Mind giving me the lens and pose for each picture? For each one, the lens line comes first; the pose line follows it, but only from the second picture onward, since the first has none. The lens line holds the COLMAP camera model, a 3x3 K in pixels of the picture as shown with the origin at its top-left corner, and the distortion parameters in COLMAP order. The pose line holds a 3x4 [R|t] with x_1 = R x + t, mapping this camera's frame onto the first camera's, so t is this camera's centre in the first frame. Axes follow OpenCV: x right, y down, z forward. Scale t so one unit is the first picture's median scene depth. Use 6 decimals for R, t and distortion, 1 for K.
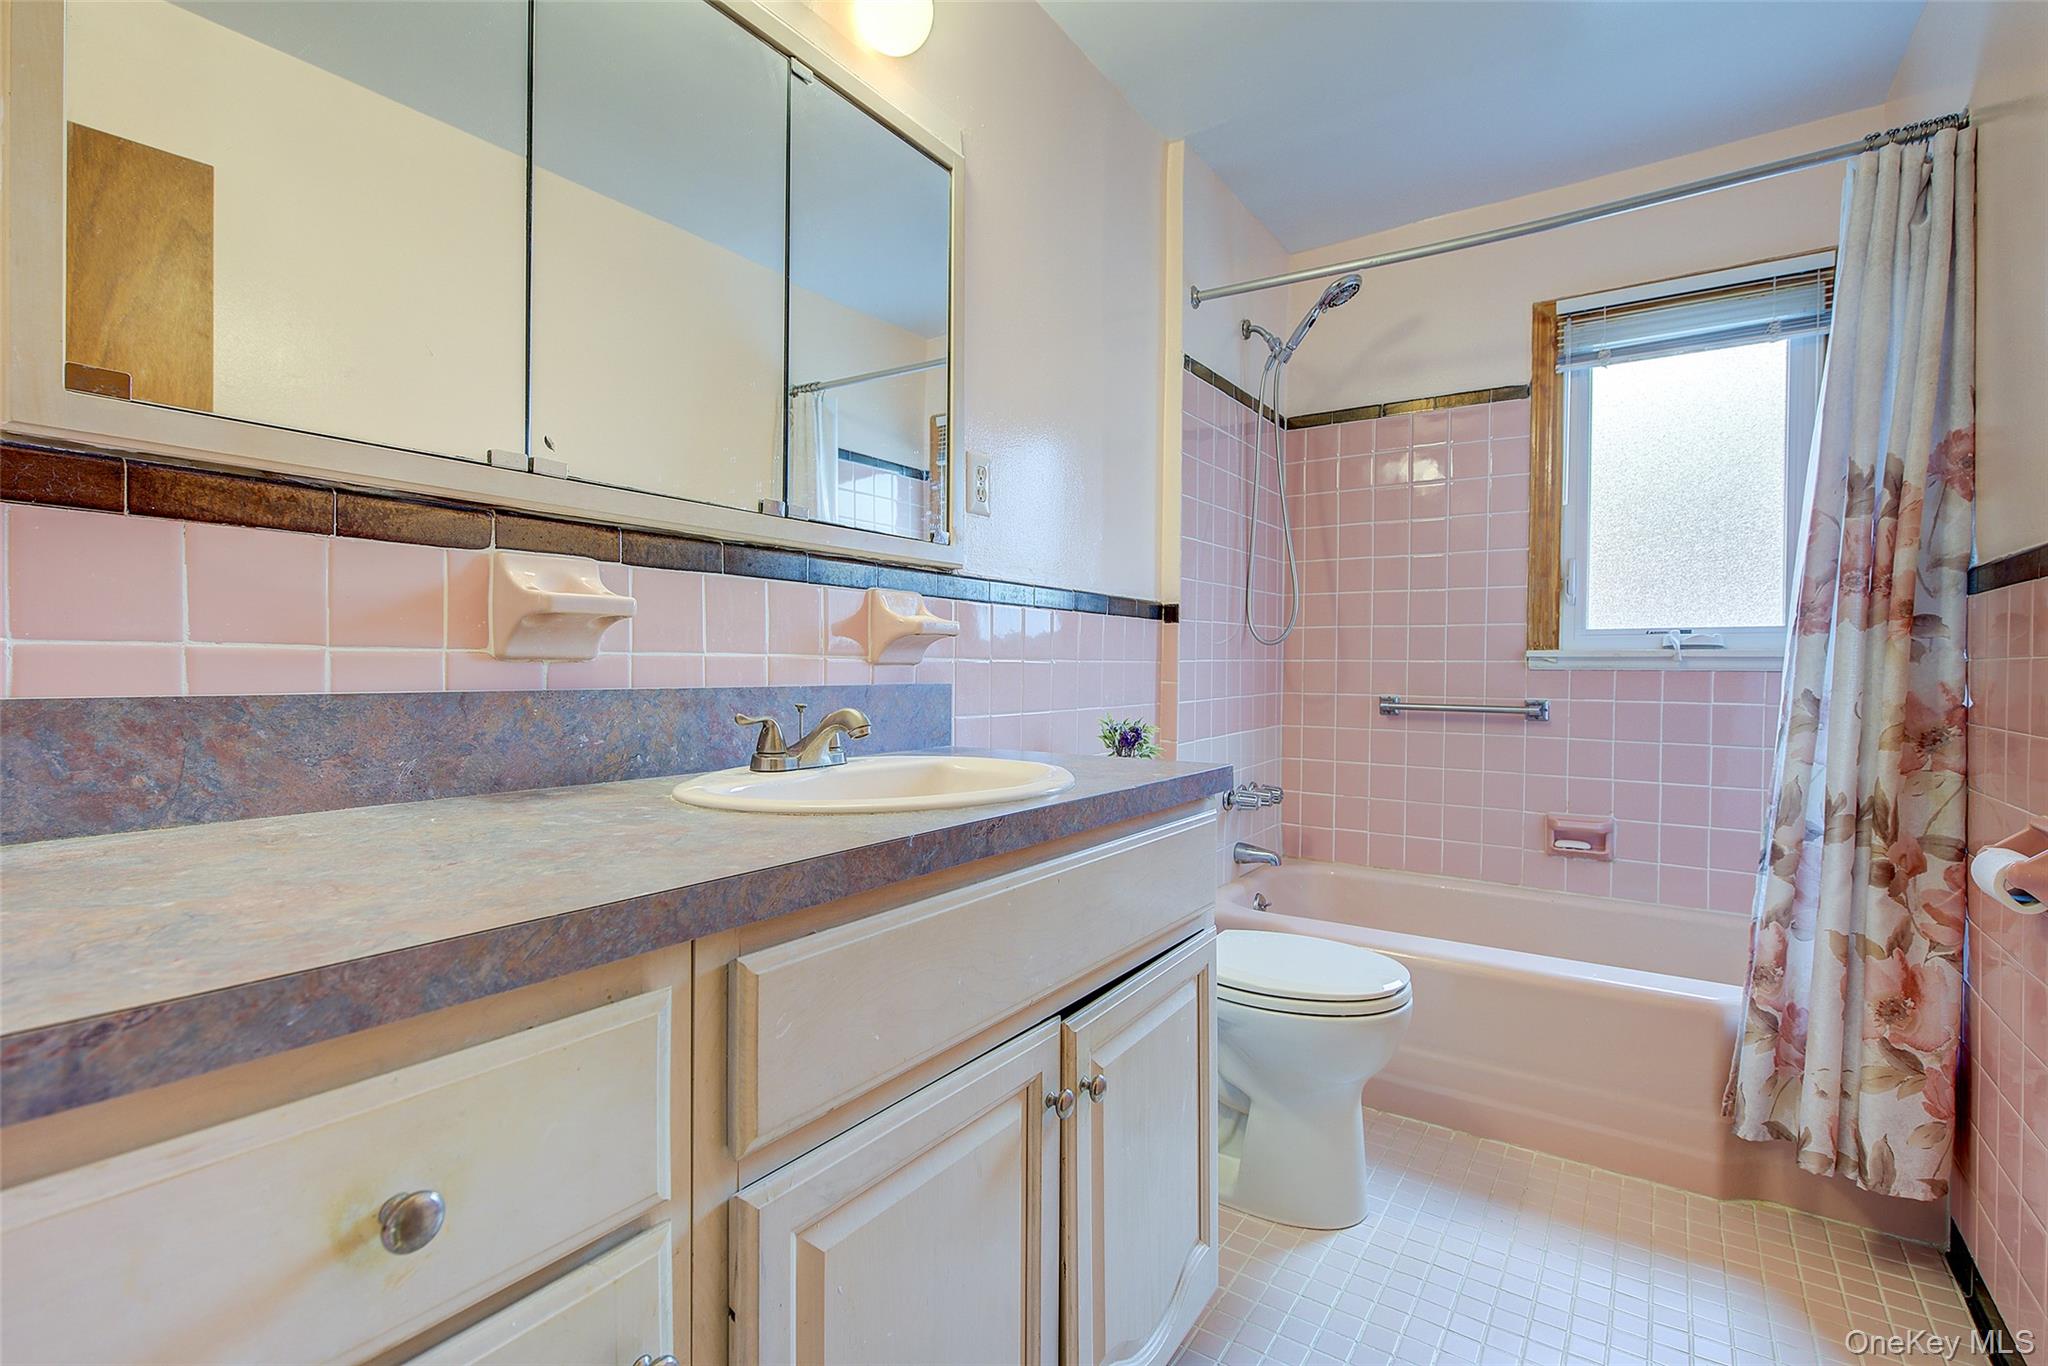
lens RADIAL K [[947.5, 0, 1024.0], [0, 947.5, 683.0], [0, 0, 1]] dist [-0.000744, -0.000201]
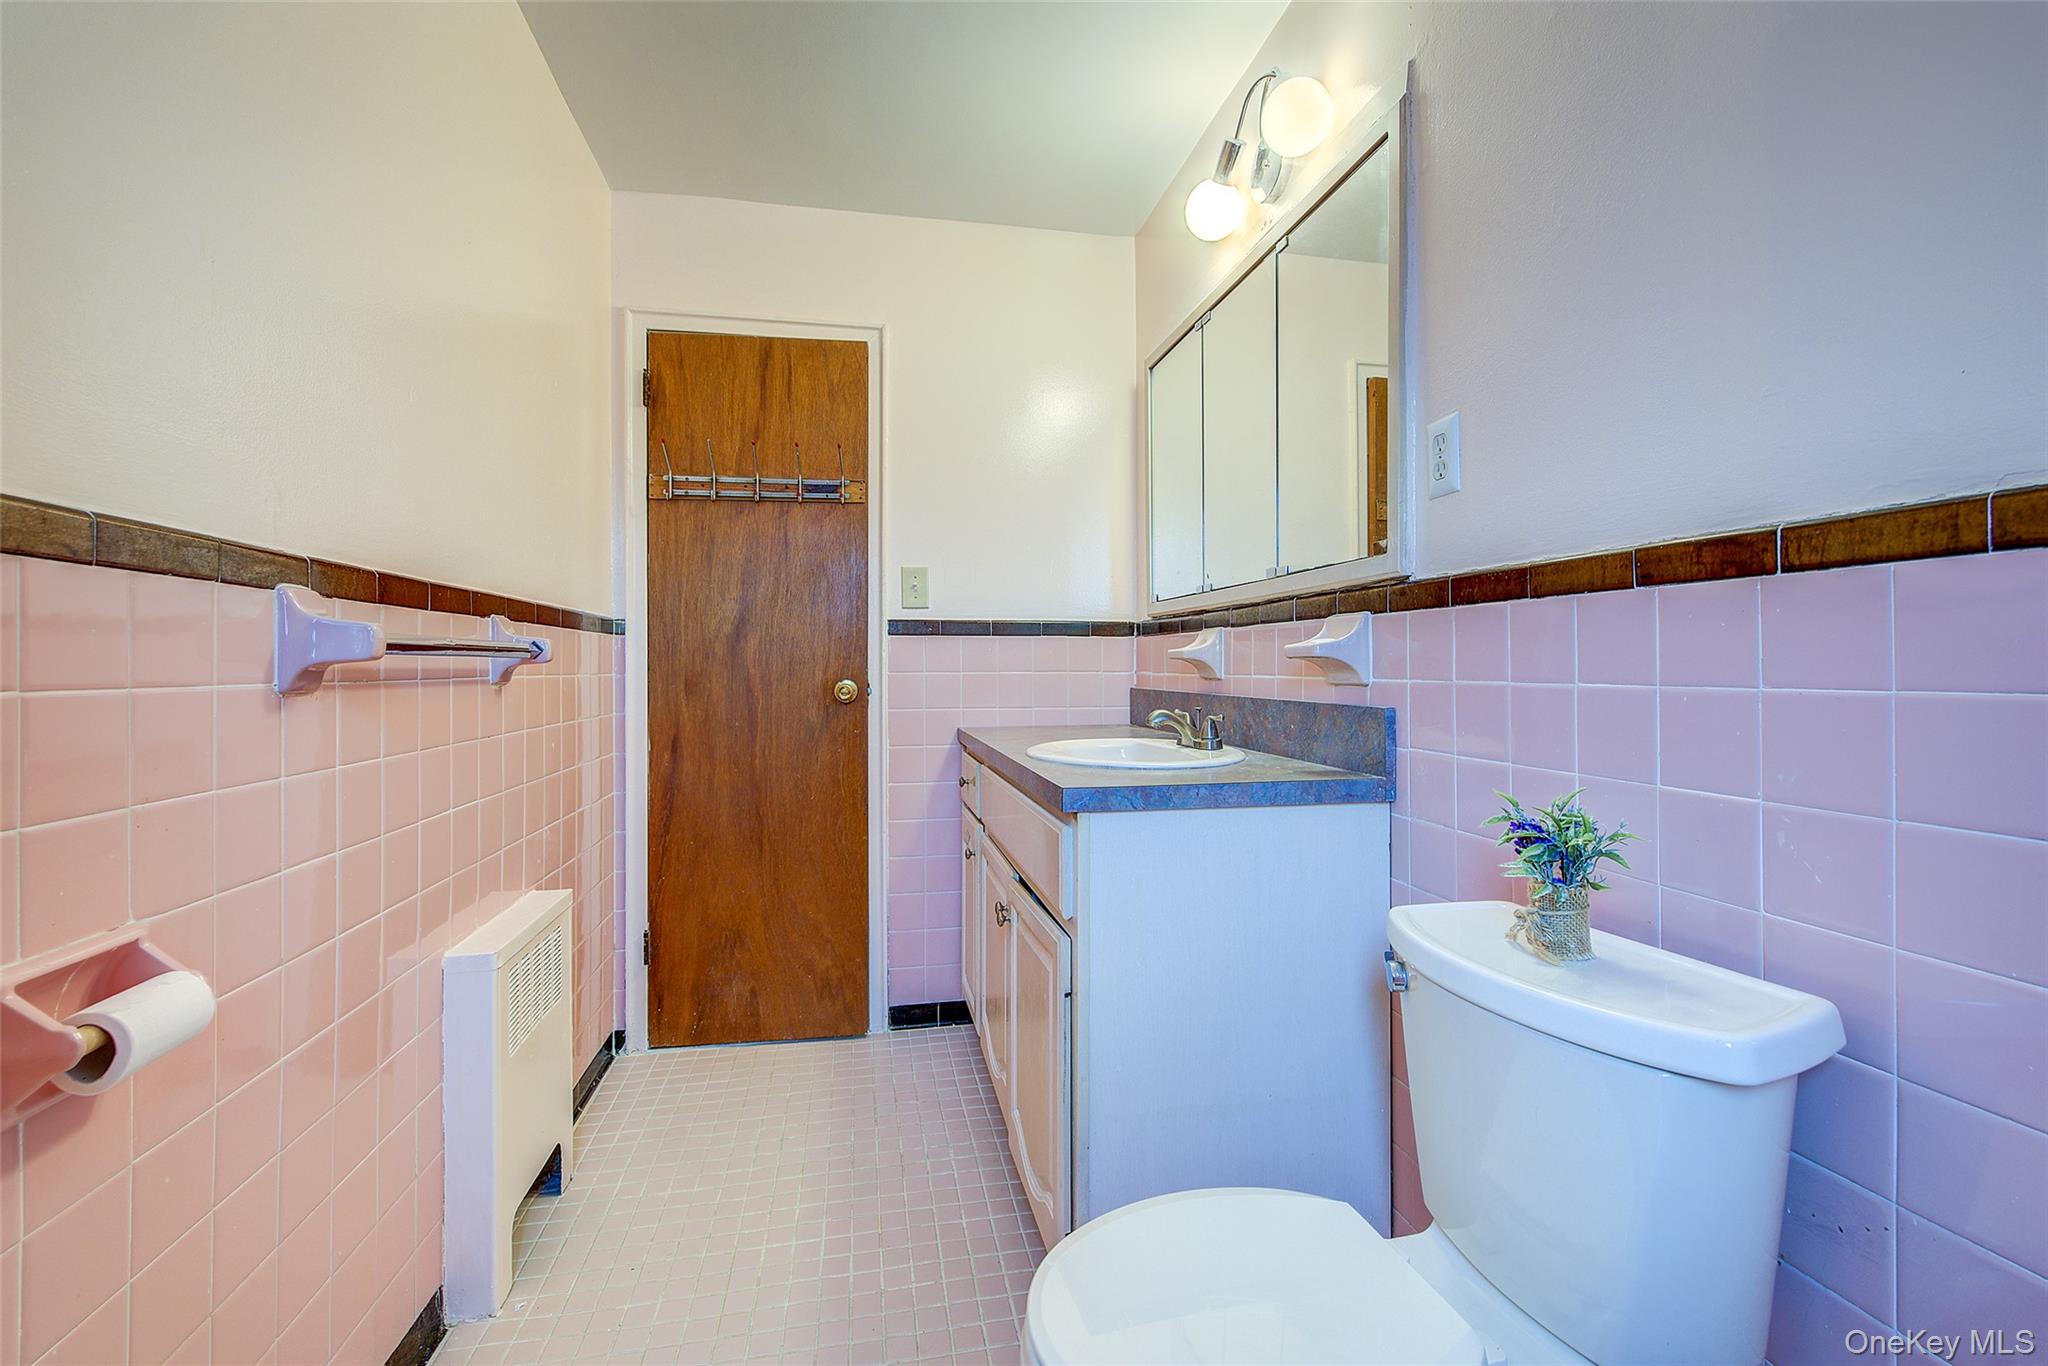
lens RADIAL K [[953.2, 0, 1024.0], [0, 953.2, 683.0], [0, 0, 1]] dist [0.004044, -0.000036]
pose [[-0.714083, -0.006526, -0.700031, 0.437325], [-0.025491, 0.999536, 0.016685, -0.019547], [0.699597, 0.029759, -0.713918, 0.823505]]
